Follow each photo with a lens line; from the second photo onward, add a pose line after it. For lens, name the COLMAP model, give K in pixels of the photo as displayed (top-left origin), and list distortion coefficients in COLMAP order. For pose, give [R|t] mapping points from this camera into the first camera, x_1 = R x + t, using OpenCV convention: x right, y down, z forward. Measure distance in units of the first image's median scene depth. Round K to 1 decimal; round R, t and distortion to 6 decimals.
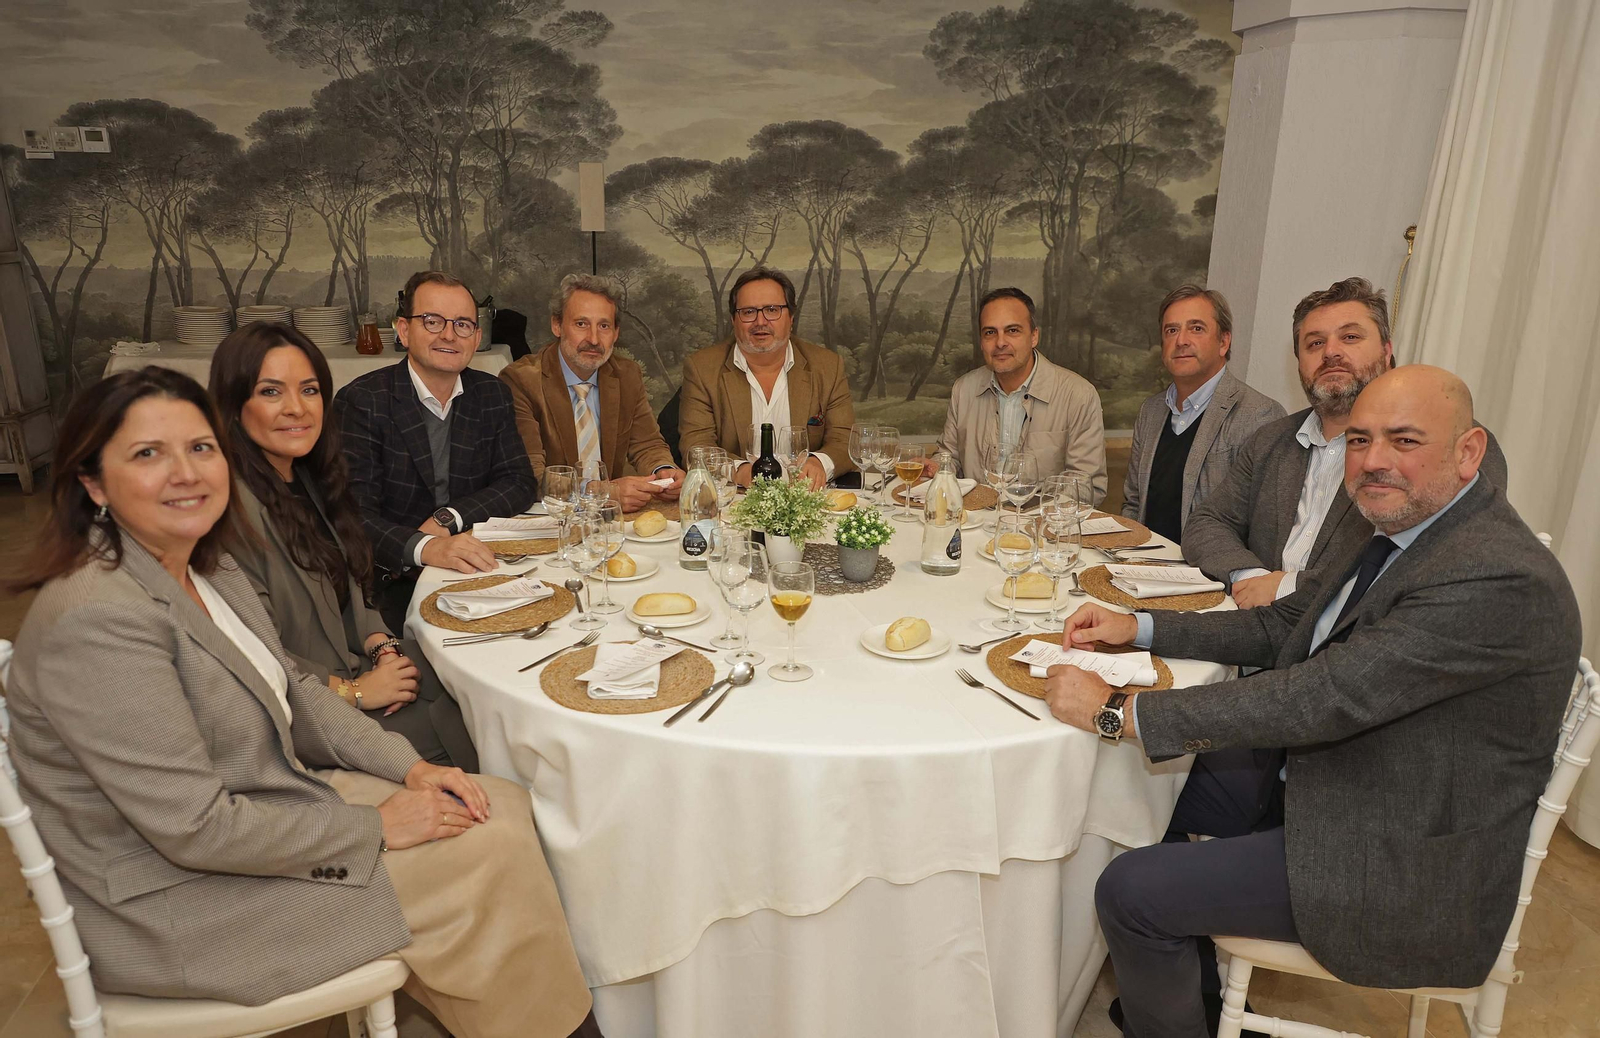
lens RADIAL K [[894.8, 0, 791.6], [0, 894.8, 421.4], [0, 0, 1]] dist [0.012821, 0.001205]
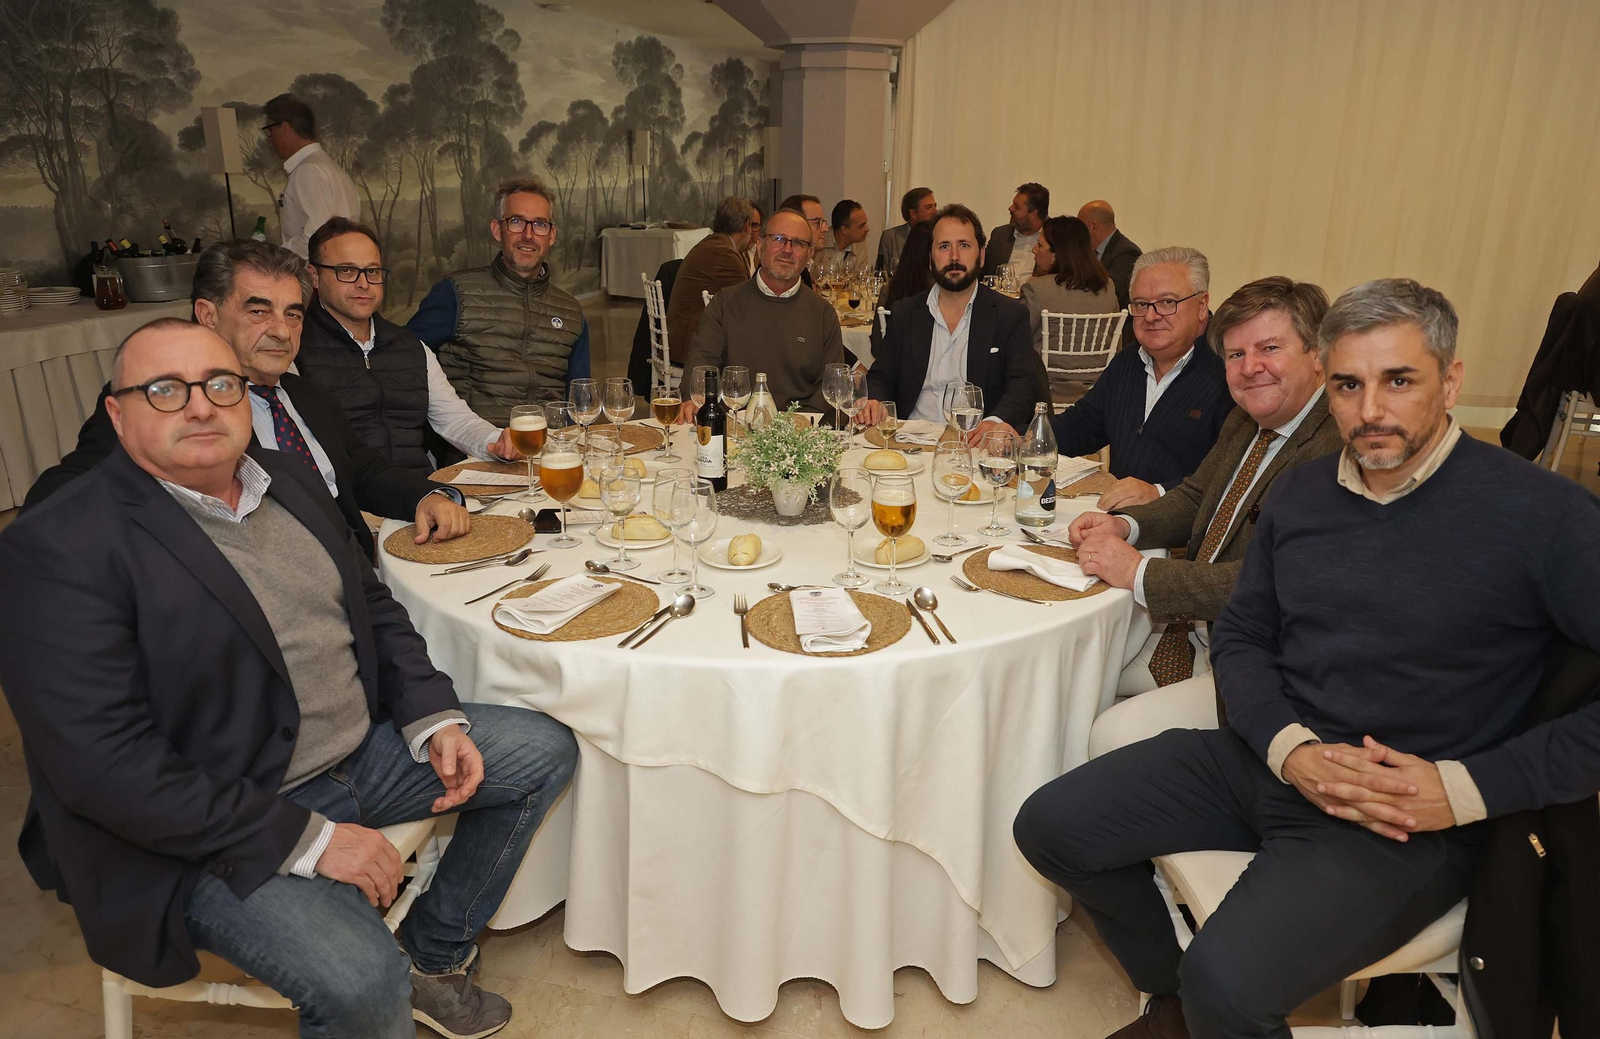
lens RADIAL K [[1109.3, 0, 800.0], [0, 1109.3, 523.0], [0, 0, 1]] dist [-0.004545, 0.002562]
pose [[0.426328, -0.293048, 0.855785, -1.167686], [0.205750, 0.952686, 0.223731, 0.033340], [-0.880858, 0.080695, 0.466452, -0.194485]]
